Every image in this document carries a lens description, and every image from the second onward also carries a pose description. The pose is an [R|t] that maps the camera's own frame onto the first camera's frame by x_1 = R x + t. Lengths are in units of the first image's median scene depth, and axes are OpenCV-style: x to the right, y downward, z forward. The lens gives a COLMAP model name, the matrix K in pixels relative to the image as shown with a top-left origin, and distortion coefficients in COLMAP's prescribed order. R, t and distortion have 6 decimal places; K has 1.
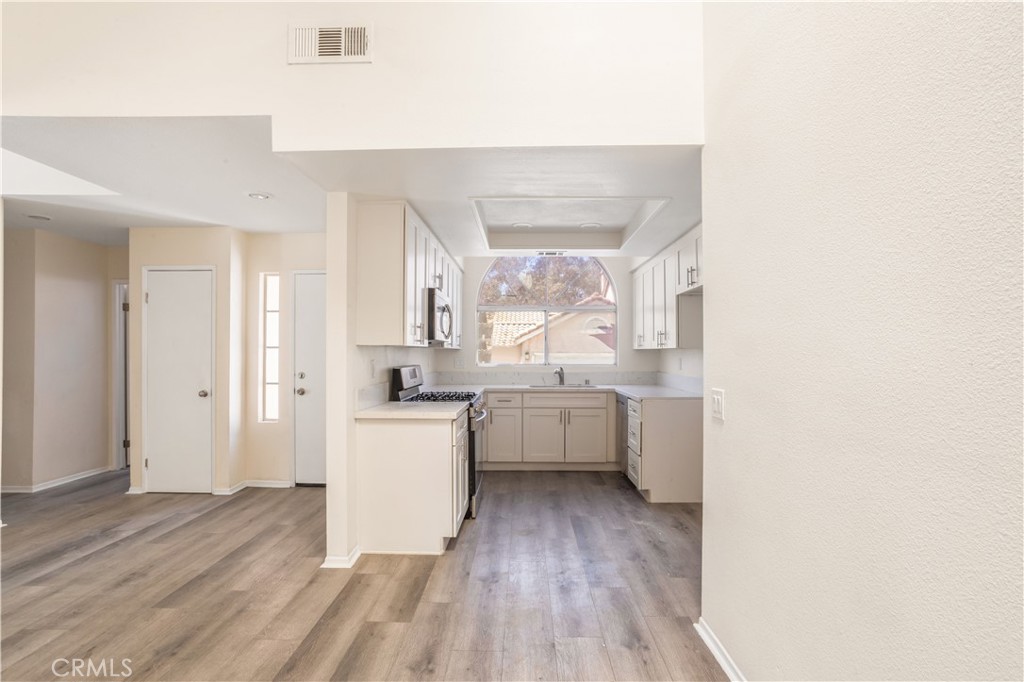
lens RADIAL K [[505.6, 0, 512.0], [0, 505.6, 341.0], [0, 0, 1]] dist [-0.051626, 0.032694]
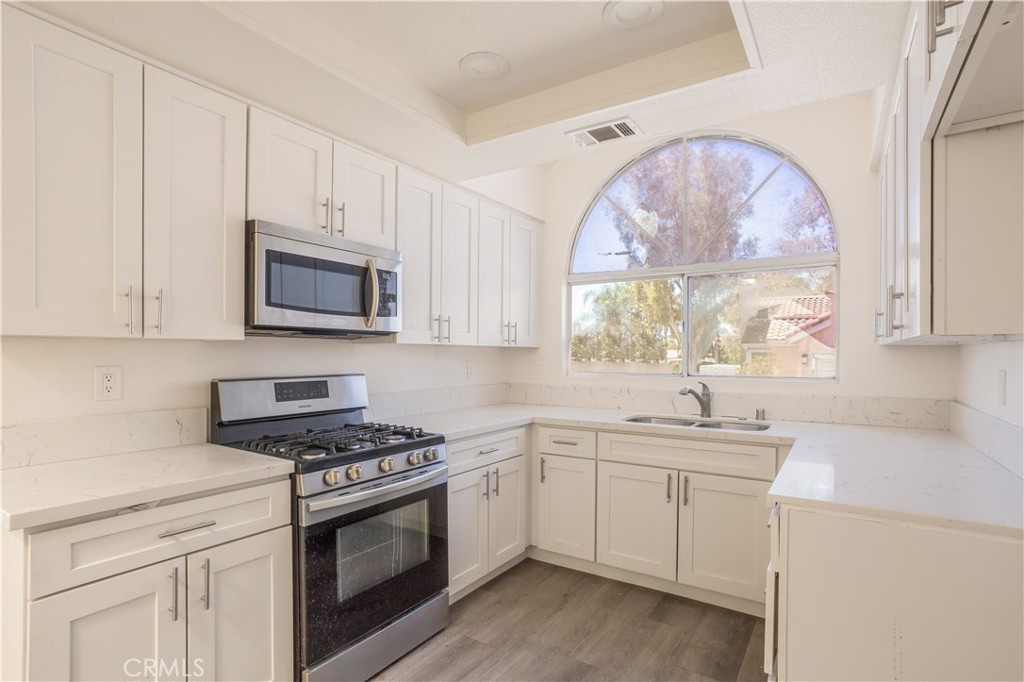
lens RADIAL K [[506.3, 0, 510.3], [0, 506.3, 354.9], [0, 0, 1]] dist [-0.057239, 0.035180]
pose [[0.842630, 0.001138, -0.538492, 0.269023], [0.011467, 0.999733, 0.020055, 0.016139], [0.538371, -0.023074, 0.842392, 0.620650]]
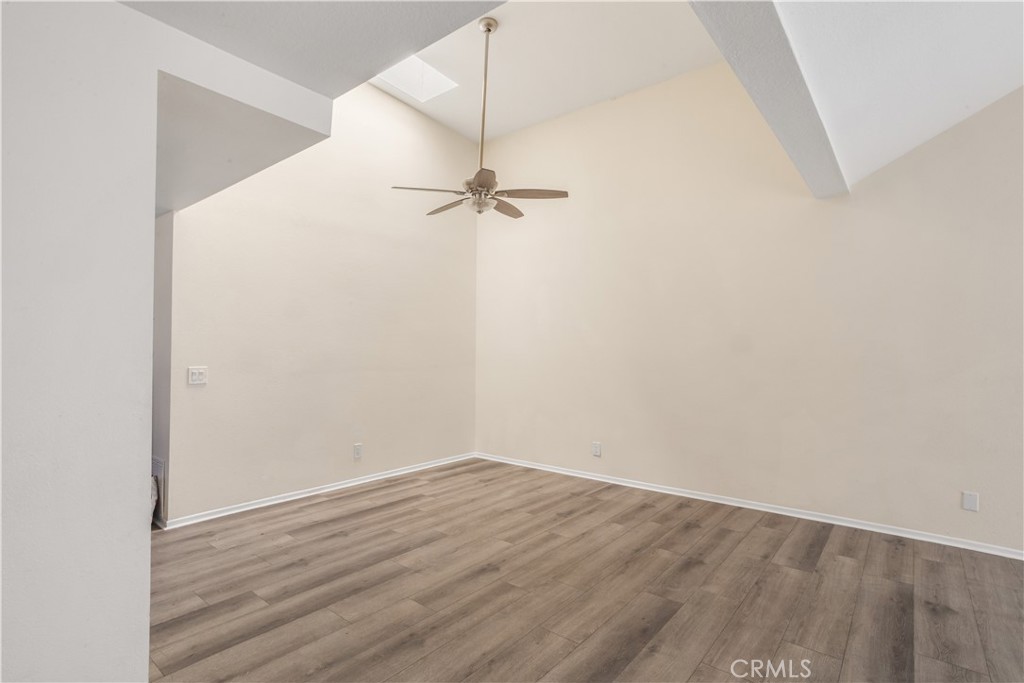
lens RADIAL K [[505.6, 0, 512.0], [0, 505.6, 341.5], [0, 0, 1]] dist [-0.051626, 0.032694]
pose [[-0.790883, 0.002690, 0.611962, -0.691327], [-0.021332, 0.999261, -0.031962, 0.020008], [-0.611596, -0.038332, -0.790241, 0.797646]]
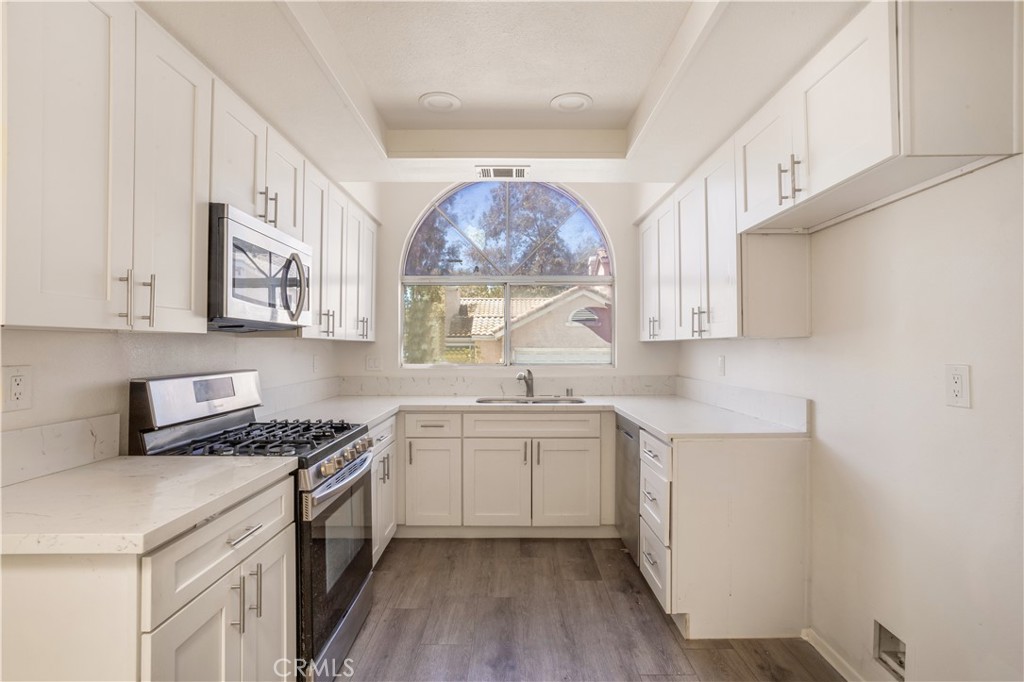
lens RADIAL K [[499.3, 0, 508.3], [0, 499.3, 337.3], [0, 0, 1]] dist [-0.048901, 0.031501]
pose [[0.999871, -0.002617, 0.015858, 0.080162], [0.002580, 0.999994, 0.002379, 0.012111], [-0.015864, -0.002338, 0.999871, 0.476670]]
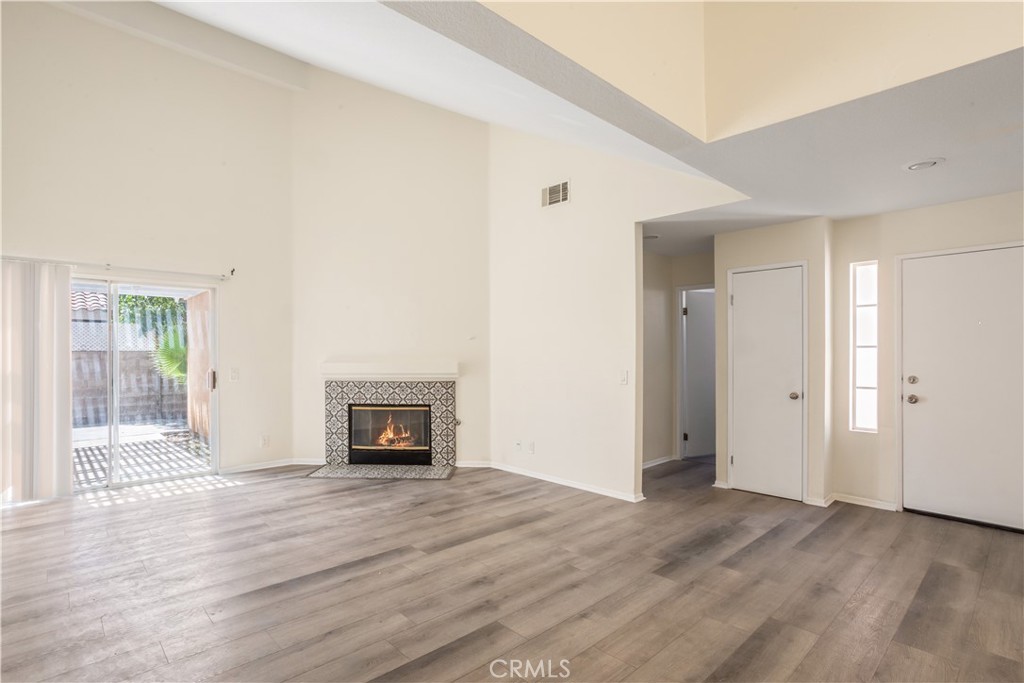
lens RADIAL K [[506.3, 0, 510.3], [0, 506.3, 355.4], [0, 0, 1]] dist [-0.057239, 0.035180]
pose [[0.701733, -0.000523, -0.712440, -0.317576], [0.019151, 0.999652, 0.018129, 0.000680], [0.712183, -0.026366, 0.701499, -0.051708]]
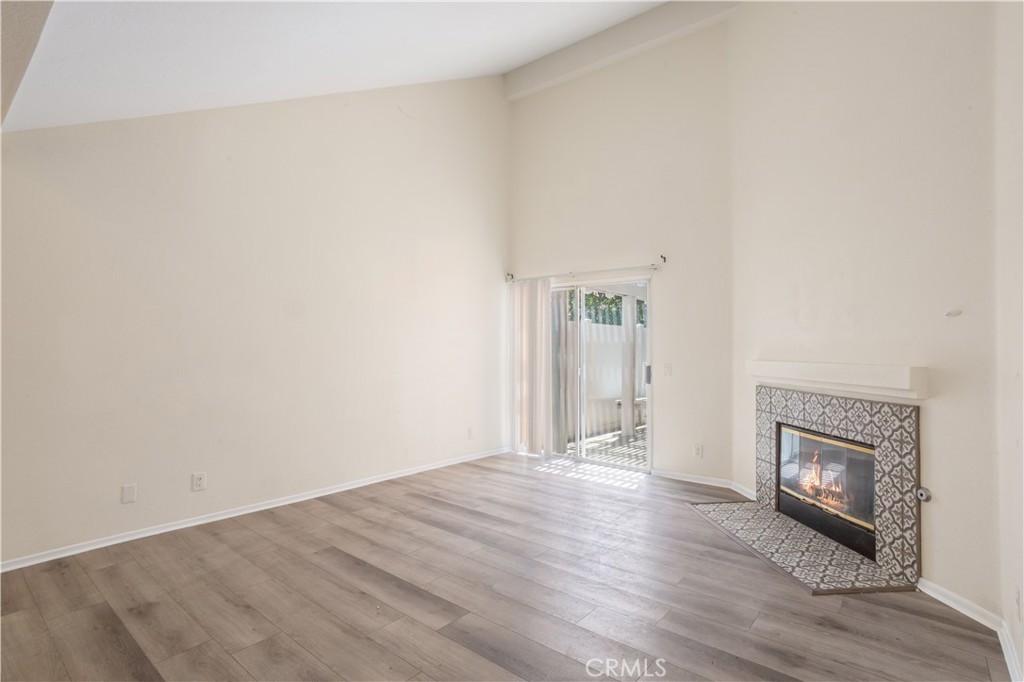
lens RADIAL K [[505.6, 0, 512.0], [0, 505.6, 341.0], [0, 0, 1]] dist [-0.051626, 0.032694]
pose [[-0.621088, -0.013688, -0.783621, -0.554525], [0.014045, 0.999493, -0.028591, 0.018186], [0.783615, -0.028764, -0.620581, 0.720678]]
